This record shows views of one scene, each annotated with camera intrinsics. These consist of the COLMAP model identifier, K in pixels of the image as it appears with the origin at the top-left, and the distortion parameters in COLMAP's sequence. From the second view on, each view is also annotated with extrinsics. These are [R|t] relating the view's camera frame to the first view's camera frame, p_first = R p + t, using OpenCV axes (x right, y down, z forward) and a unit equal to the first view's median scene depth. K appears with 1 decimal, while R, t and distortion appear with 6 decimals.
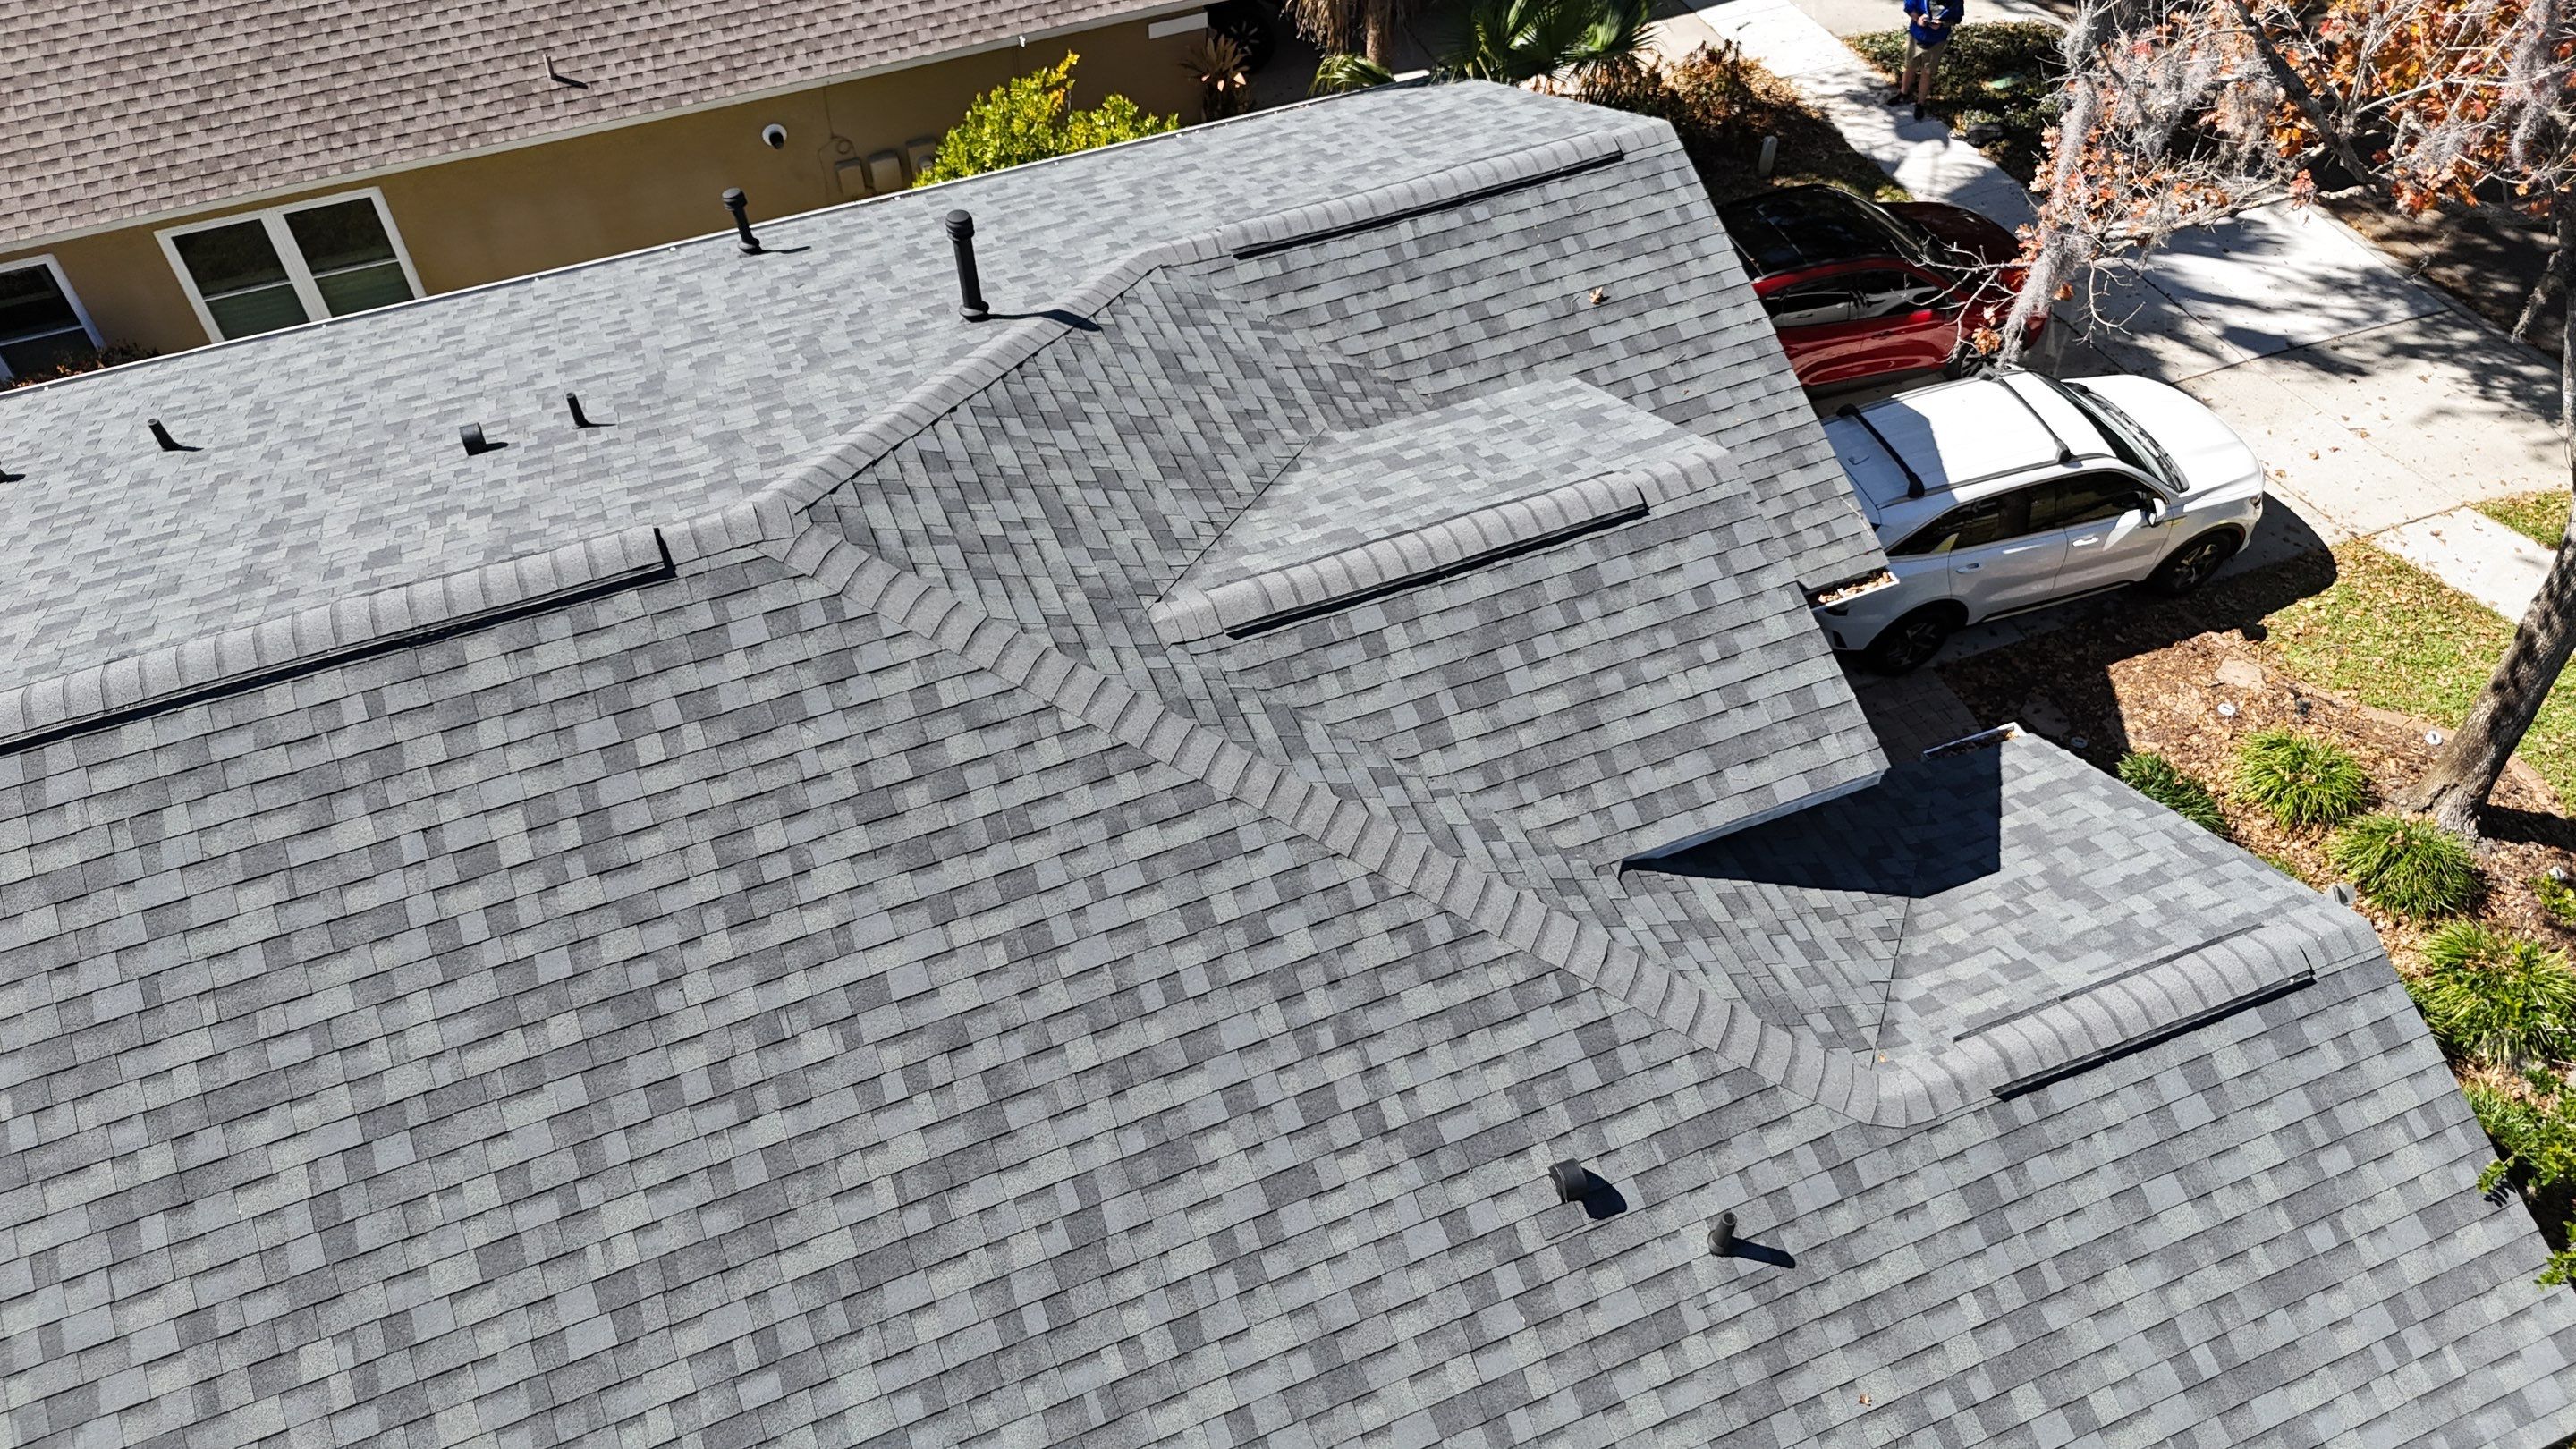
lens RADIAL K [[1895.8, 0, 1288.0], [0, 1895.8, 724.5], [0, 0, 1]] dist [0.079914, -0.092797]
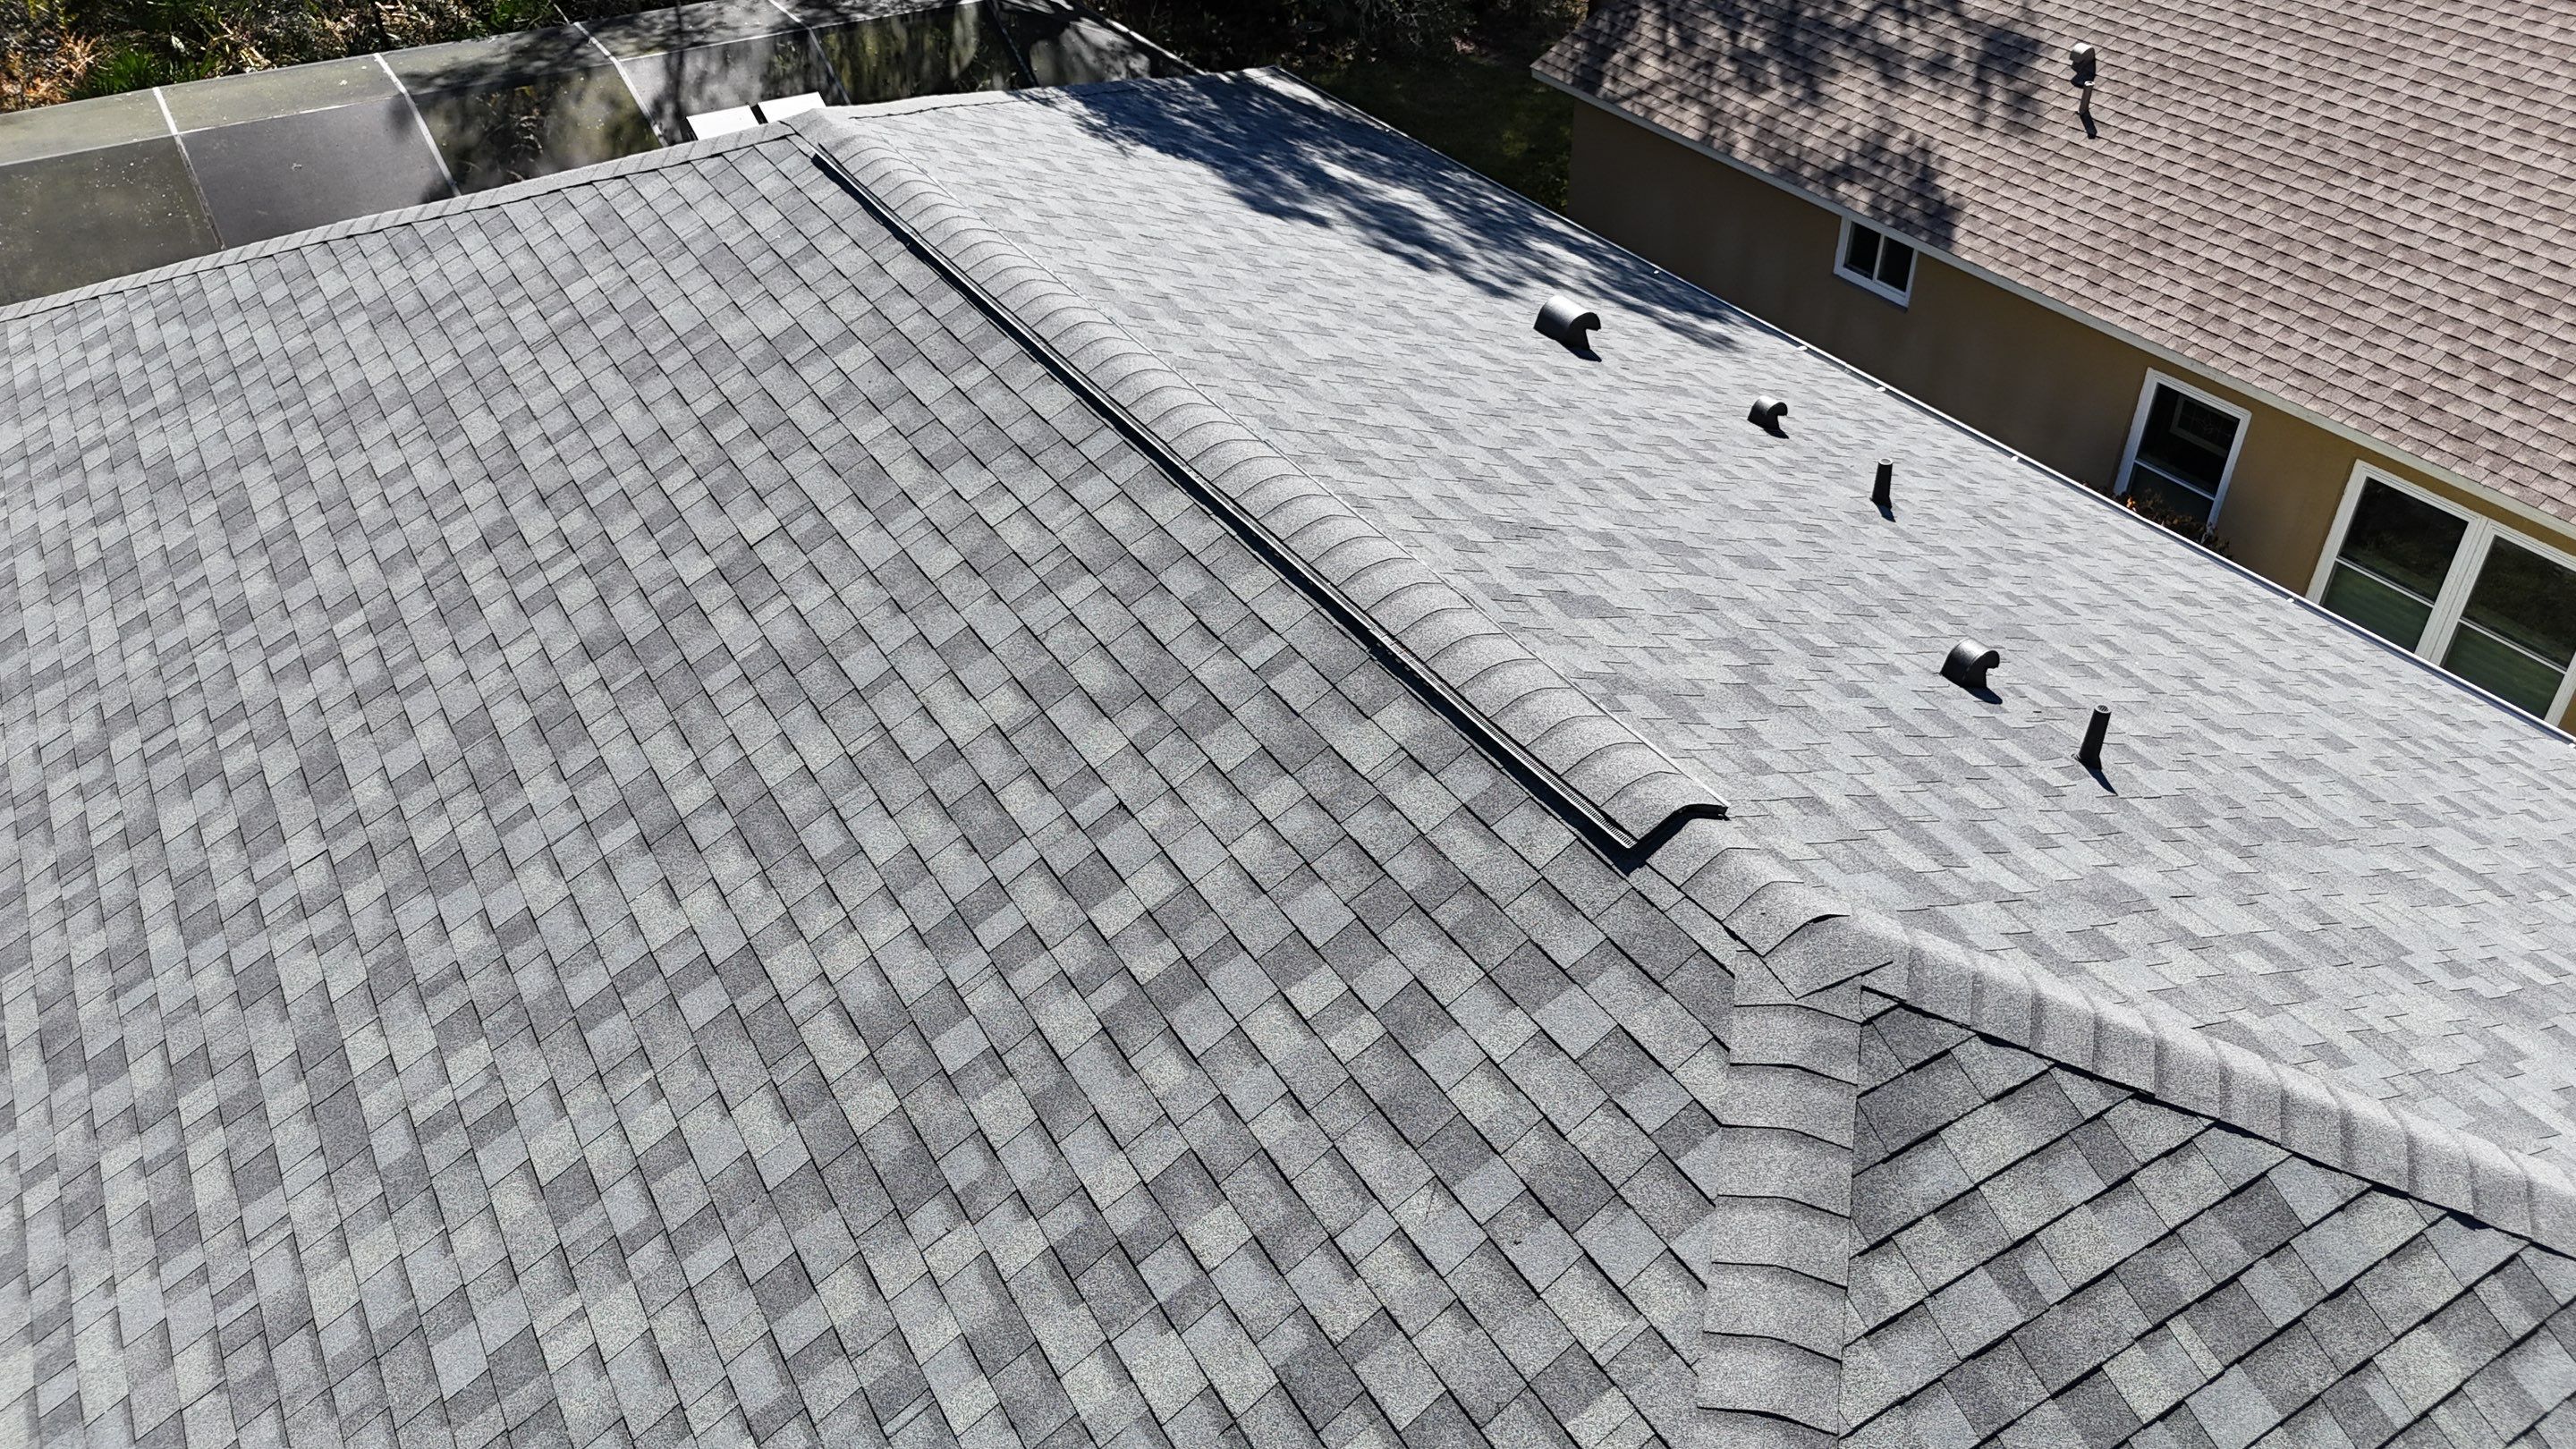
lens RADIAL K [[1906.9, 0, 1283.6], [0, 1906.9, 705.0], [0, 0, 1]] dist [0.062443, -0.059340]
pose [[0.156197, 0.586677, -0.794615, 0.069087], [-0.736170, 0.605507, 0.302348, -0.201353], [0.658526, 0.537746, 0.526472, 0.631102]]
